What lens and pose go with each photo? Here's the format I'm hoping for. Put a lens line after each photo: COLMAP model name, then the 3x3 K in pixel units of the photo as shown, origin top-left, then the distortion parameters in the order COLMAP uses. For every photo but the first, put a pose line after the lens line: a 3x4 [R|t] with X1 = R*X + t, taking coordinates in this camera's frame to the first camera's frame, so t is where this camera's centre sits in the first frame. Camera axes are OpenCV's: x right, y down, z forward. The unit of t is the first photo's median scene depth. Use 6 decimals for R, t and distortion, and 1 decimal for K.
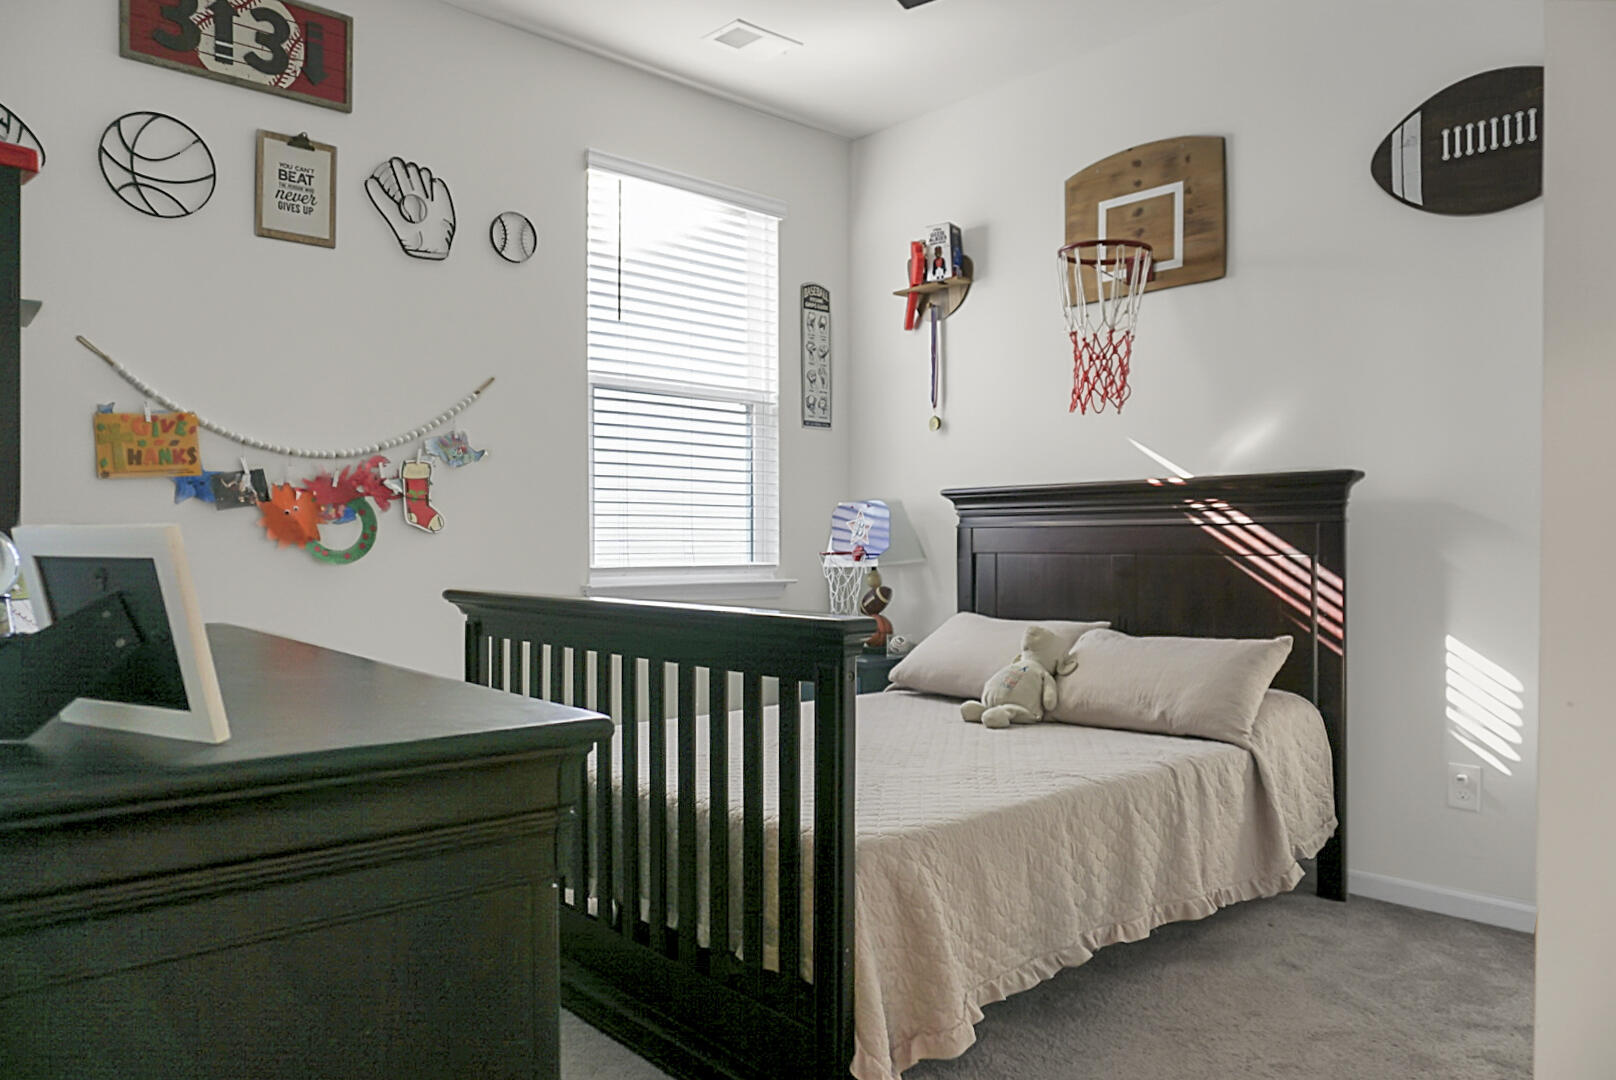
lens RADIAL K [[1106.5, 0, 804.7], [0, 1106.5, 549.5], [0, 0, 1]] dist [-0.025882, 0.003720]
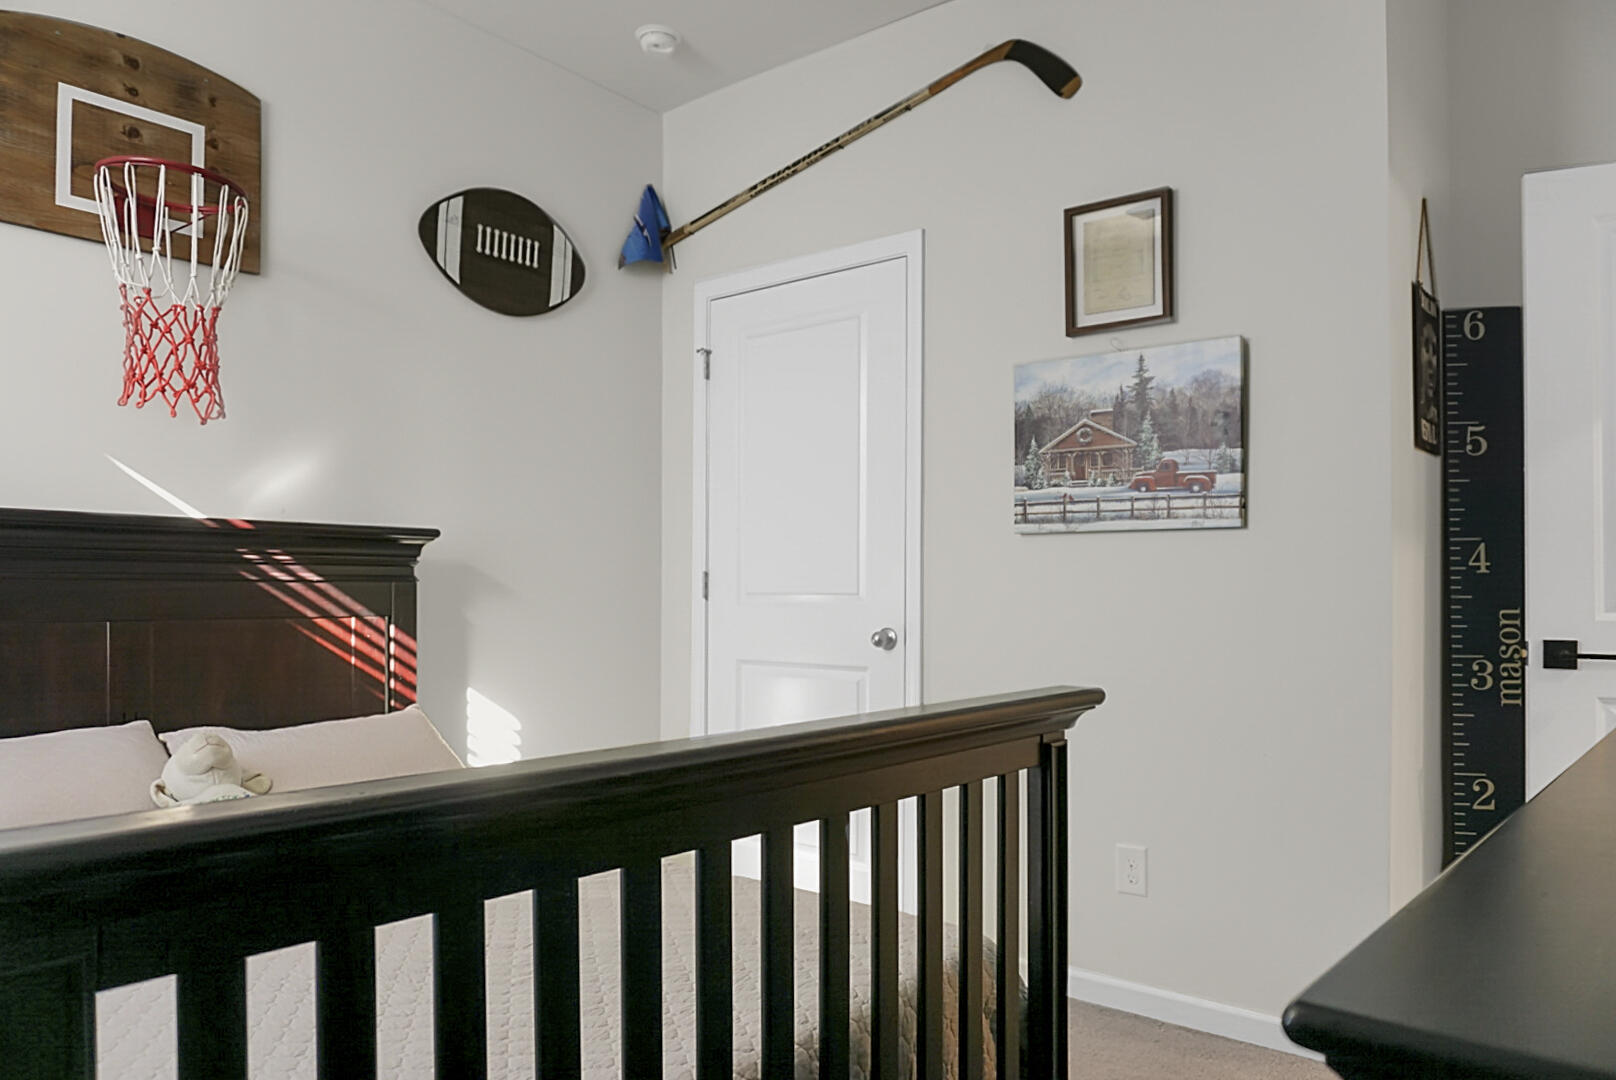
lens RADIAL K [[1106.5, 0, 804.7], [0, 1106.5, 549.5], [0, 0, 1]] dist [-0.025882, 0.003720]
pose [[-0.150375, 0.034169, 0.988038, -0.470175], [0.003403, 0.999415, -0.034045, -0.016829], [-0.988623, -0.001757, -0.150403, 0.728438]]
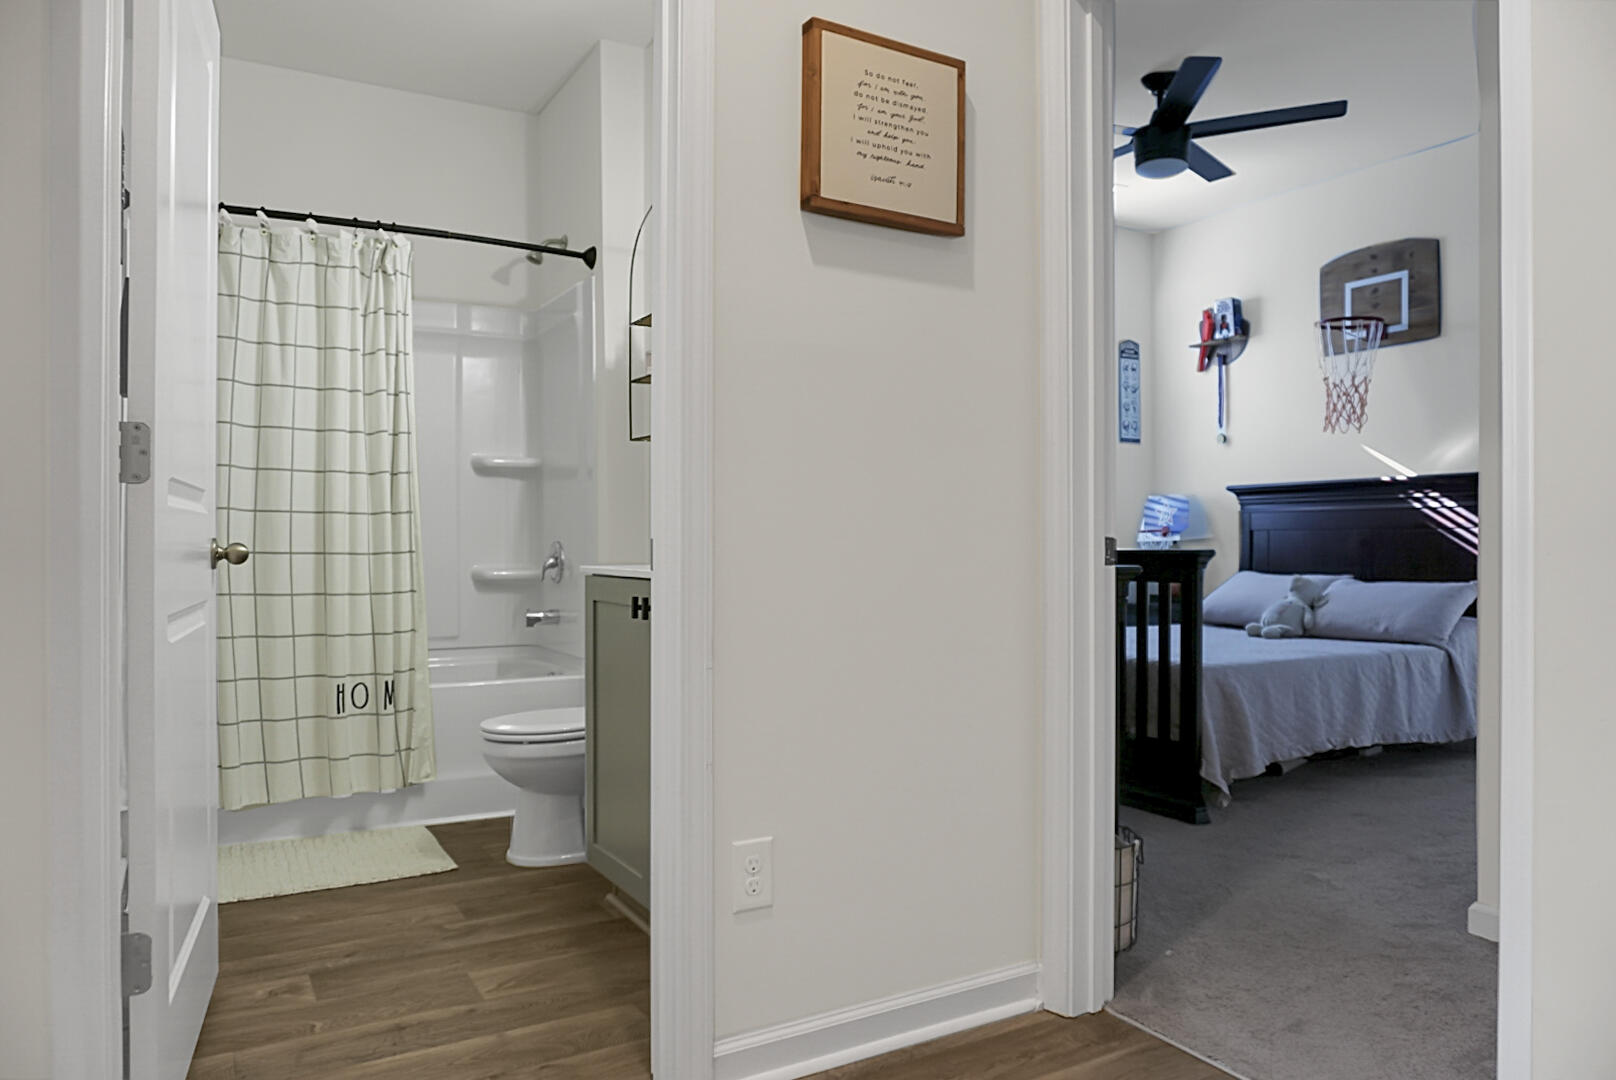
lens RADIAL K [[1046.6, 0, 808.0], [0, 1046.6, 540.0], [0, 0, 1]] dist [-0.016509, 0.004528]
pose [[0.972897, -0.000356, -0.231238, -0.109101], [-0.000724, 0.999989, -0.004585, 0.026649], [0.231237, 0.004628, 0.972886, -0.521642]]
